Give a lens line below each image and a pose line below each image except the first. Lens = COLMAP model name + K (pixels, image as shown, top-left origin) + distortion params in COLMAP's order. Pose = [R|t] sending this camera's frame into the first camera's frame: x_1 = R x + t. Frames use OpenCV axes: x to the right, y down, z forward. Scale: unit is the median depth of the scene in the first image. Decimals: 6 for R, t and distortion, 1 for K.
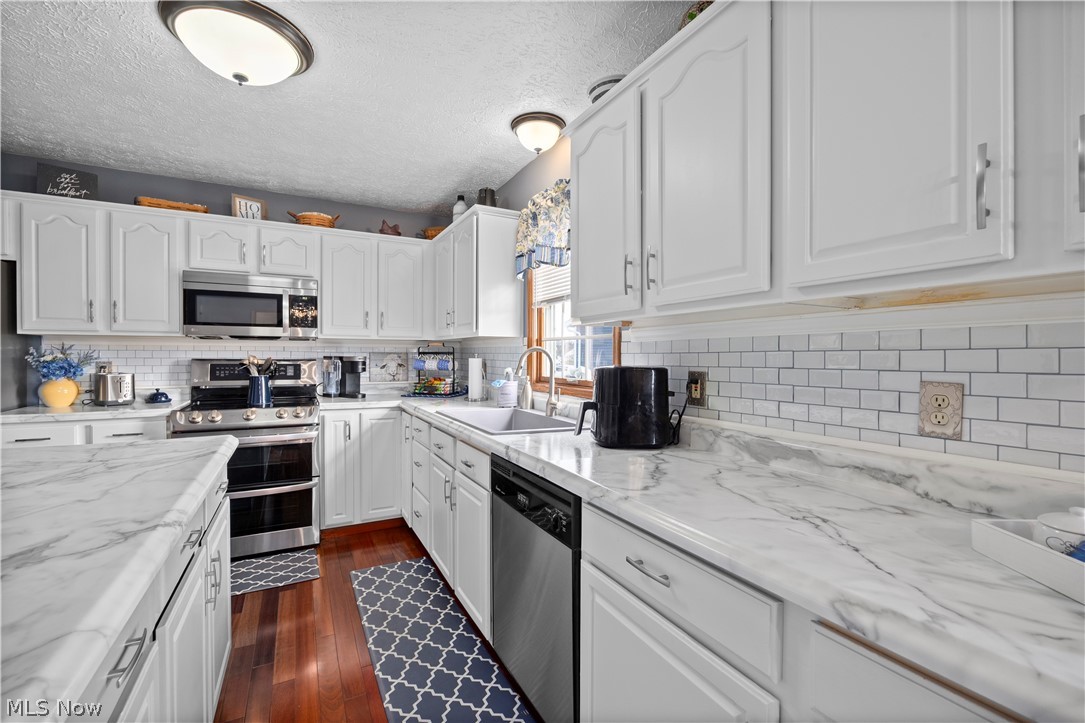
lens RADIAL K [[463.2, 0, 544.2], [0, 463.2, 360.4], [0, 0, 1]] dist [-0.008784, 0.000086]
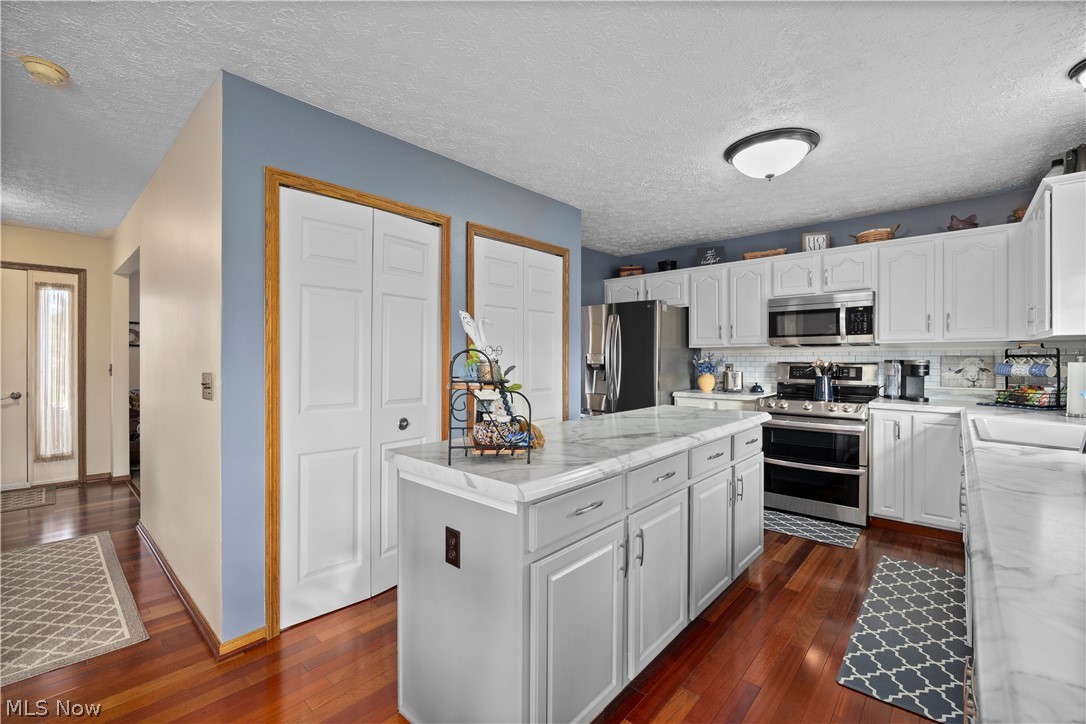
lens RADIAL K [[463.7, 0, 544.7], [0, 463.7, 360.9], [0, 0, 1]] dist [-0.008784, 0.000086]
pose [[0.342431, 0.000146, -0.939543, 0.283019], [-0.006406, 0.999977, -0.002179, 0.000538], [0.939521, 0.006765, 0.342424, -0.115505]]
